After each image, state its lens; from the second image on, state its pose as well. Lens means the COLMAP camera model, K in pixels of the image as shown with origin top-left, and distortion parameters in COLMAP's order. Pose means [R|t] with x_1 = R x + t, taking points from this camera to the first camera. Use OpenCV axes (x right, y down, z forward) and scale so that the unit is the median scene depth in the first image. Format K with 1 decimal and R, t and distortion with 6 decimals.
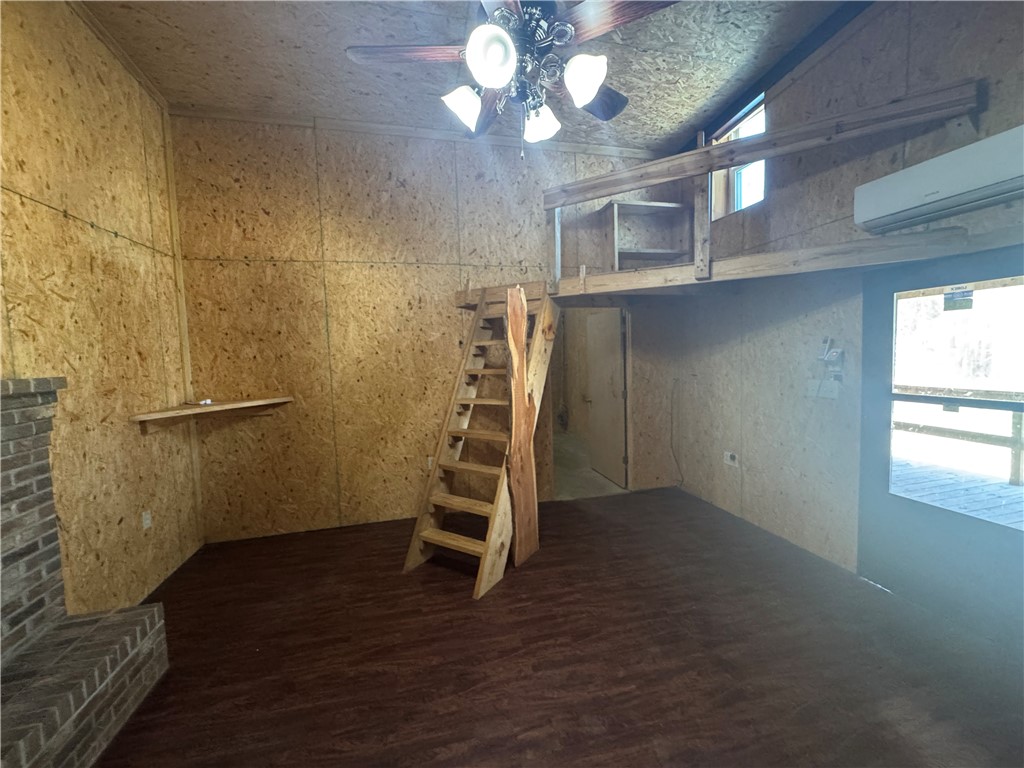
lens RADIAL K [[406.0, 0, 514.7], [0, 406.0, 381.1], [0, 0, 1]] dist [-0.002560, -0.000267]
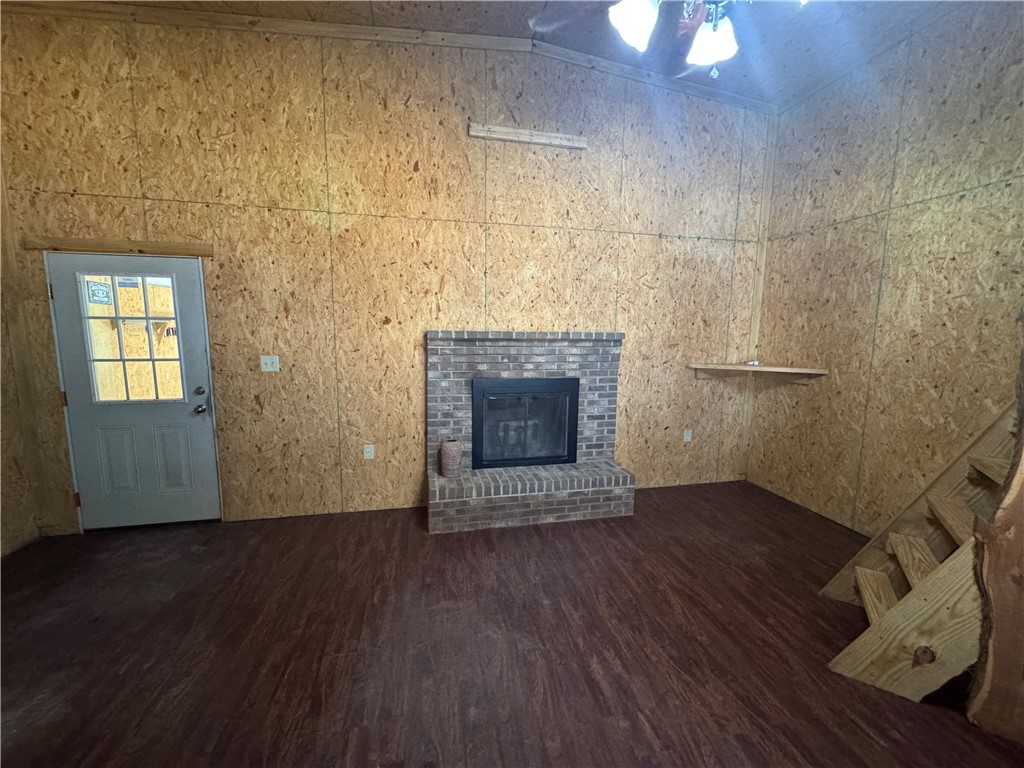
lens RADIAL K [[406.0, 0, 514.7], [0, 406.0, 381.1], [0, 0, 1]] dist [-0.002560, -0.000267]
pose [[-0.026106, 0.155757, -0.987450, 0.424405], [-0.082669, 0.984067, 0.157409, -0.024918], [0.996235, 0.085741, -0.012814, 0.312336]]
